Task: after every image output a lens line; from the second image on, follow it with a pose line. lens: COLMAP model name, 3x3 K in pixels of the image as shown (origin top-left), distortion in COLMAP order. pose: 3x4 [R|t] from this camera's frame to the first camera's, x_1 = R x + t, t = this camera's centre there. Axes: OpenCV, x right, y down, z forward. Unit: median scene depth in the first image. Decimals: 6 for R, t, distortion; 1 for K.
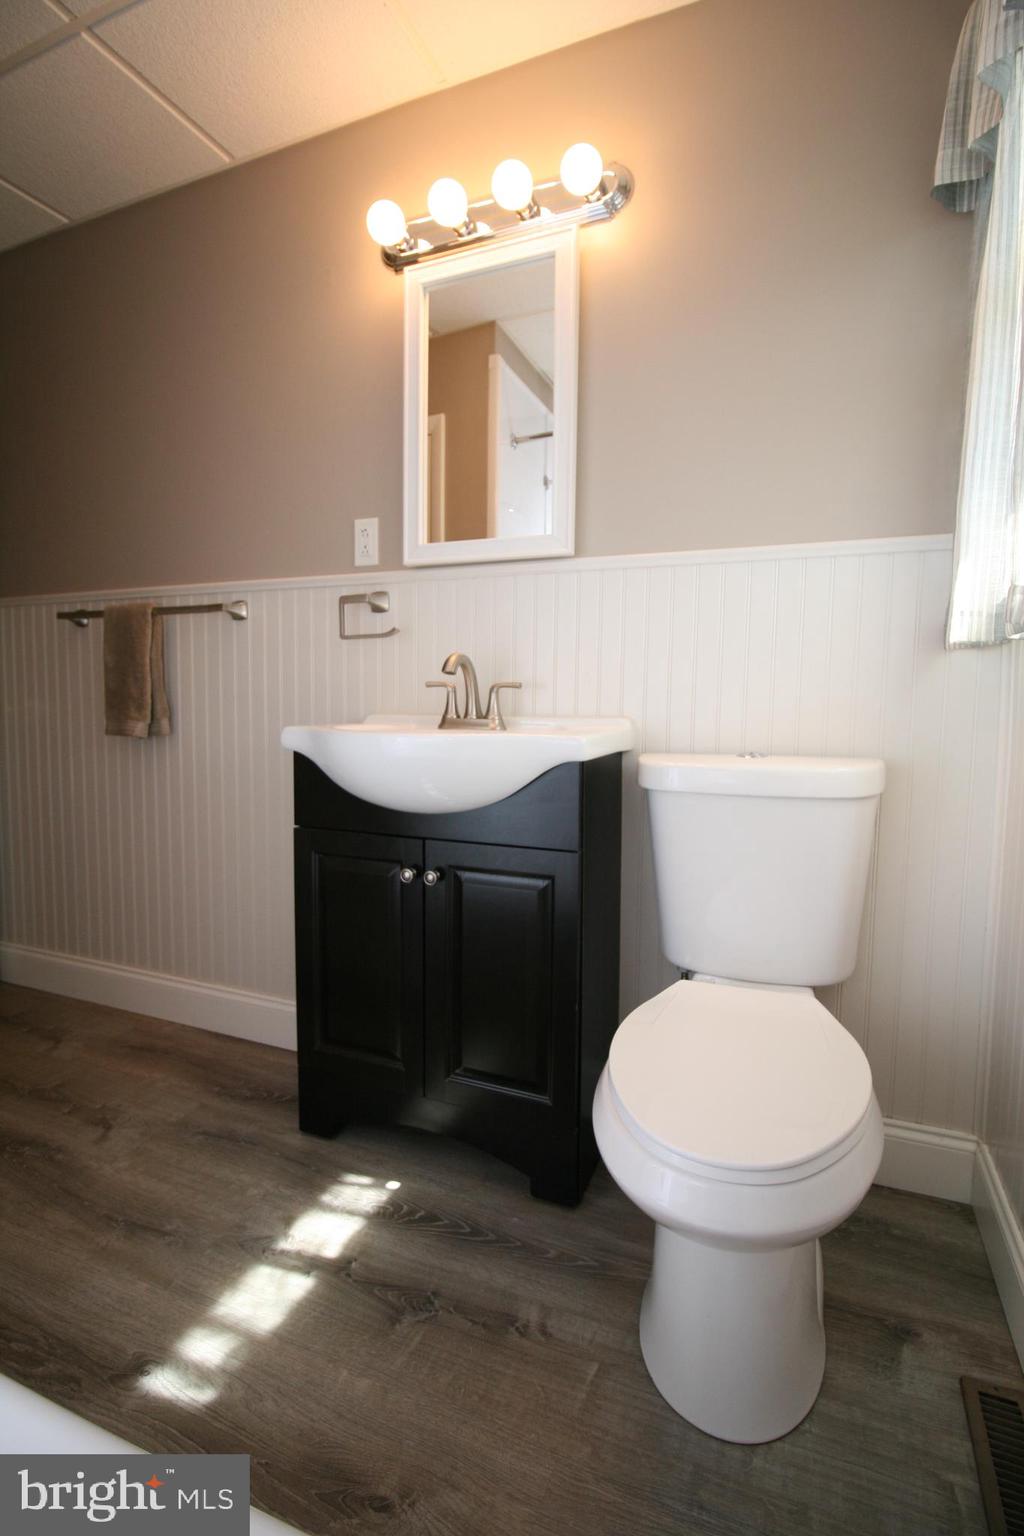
lens RADIAL K [[715.9, 0, 509.3], [0, 715.9, 757.7], [0, 0, 1]] dist [-0.007382, -0.009425]
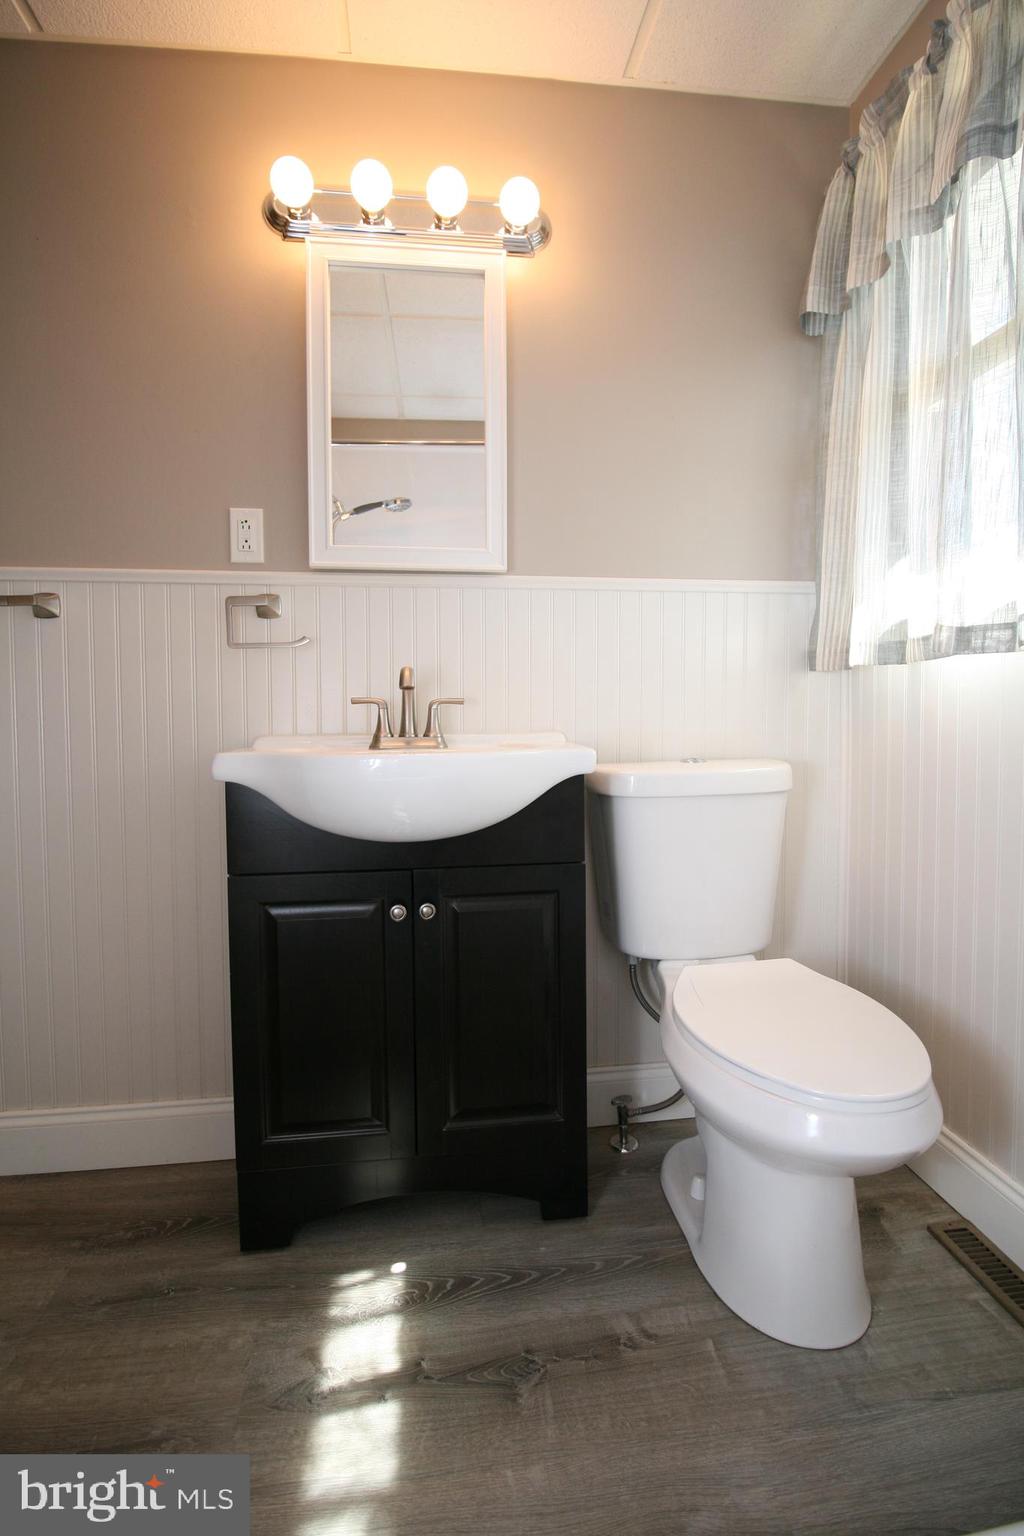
lens RADIAL K [[715.9, 0, 509.0], [0, 715.9, 757.8], [0, 0, 1]] dist [-0.007382, -0.009425]
pose [[0.867210, -0.042167, 0.496155, -0.509649], [0.056489, 0.998307, -0.013891, -0.009686], [-0.494729, 0.040074, 0.868123, 0.161420]]
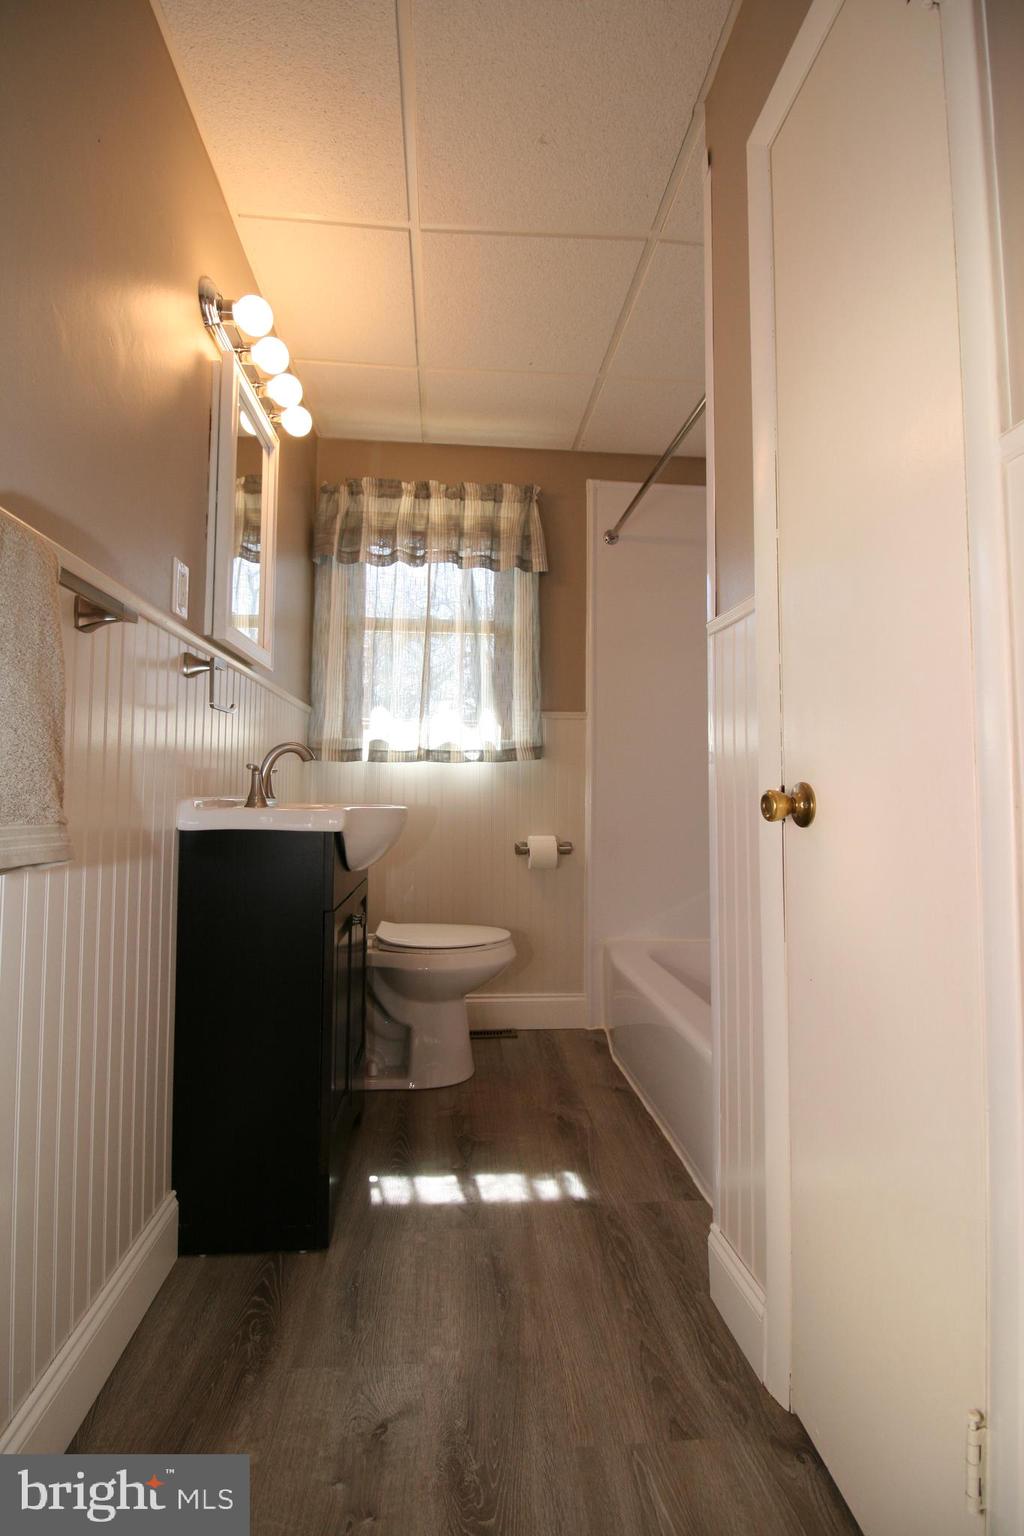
lens RADIAL K [[715.9, 0, 513.6], [0, 715.9, 762.7], [0, 0, 1]] dist [-0.007382, -0.009425]
pose [[-0.462767, 0.029899, 0.885976, -1.548484], [0.062371, 0.998052, -0.001104, -0.107007], [-0.884283, 0.054748, -0.463731, 1.478316]]
